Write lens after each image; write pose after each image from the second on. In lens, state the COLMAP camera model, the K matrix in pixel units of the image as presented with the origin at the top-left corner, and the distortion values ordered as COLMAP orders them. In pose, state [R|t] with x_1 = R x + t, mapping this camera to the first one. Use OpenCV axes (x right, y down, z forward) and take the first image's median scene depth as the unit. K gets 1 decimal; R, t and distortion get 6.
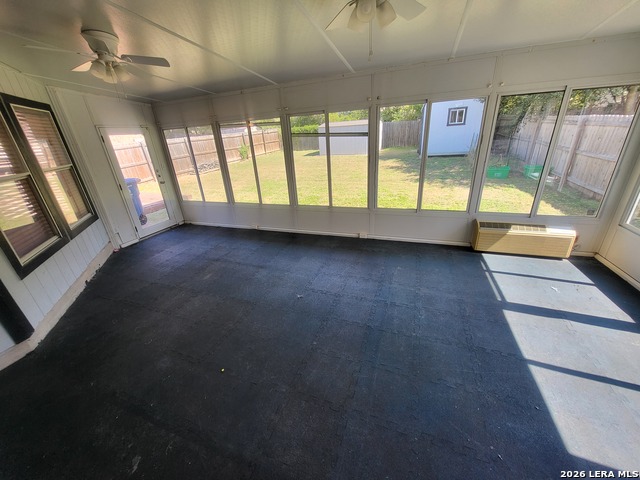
lens RADIAL K [[250.9, 0, 317.2], [0, 250.9, 240.0], [0, 0, 1]] dist [-0.000571, -0.000429]
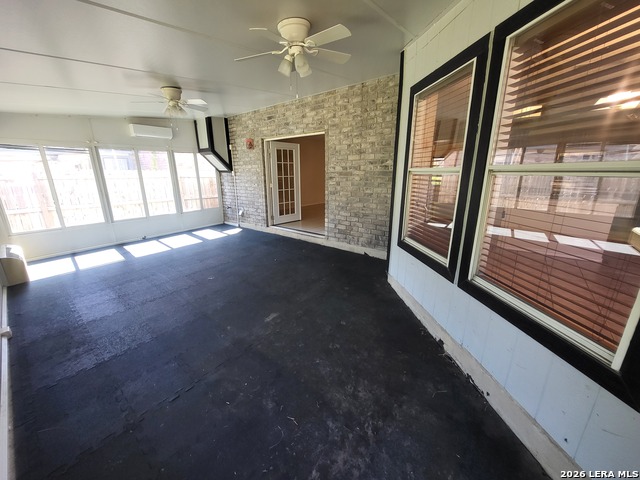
lens RADIAL K [[250.9, 0, 317.2], [0, 250.9, 240.0], [0, 0, 1]] dist [-0.000571, -0.000429]
pose [[-0.945108, -0.016366, 0.326349, -0.867218], [0.186965, 0.792014, 0.581169, -0.499251], [-0.267984, 0.610283, -0.745479, 1.479697]]
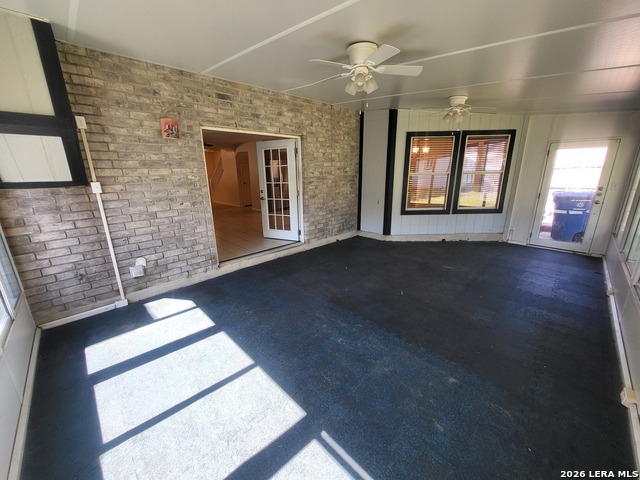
lens RADIAL K [[250.9, 0, 317.2], [0, 250.9, 240.0], [0, 0, 1]] dist [-0.000571, -0.000429]
pose [[-0.420882, 0.308078, -0.853198, 0.889339], [-0.313039, 0.833453, 0.455370, -0.340688], [0.851390, 0.458741, -0.254345, 0.746550]]
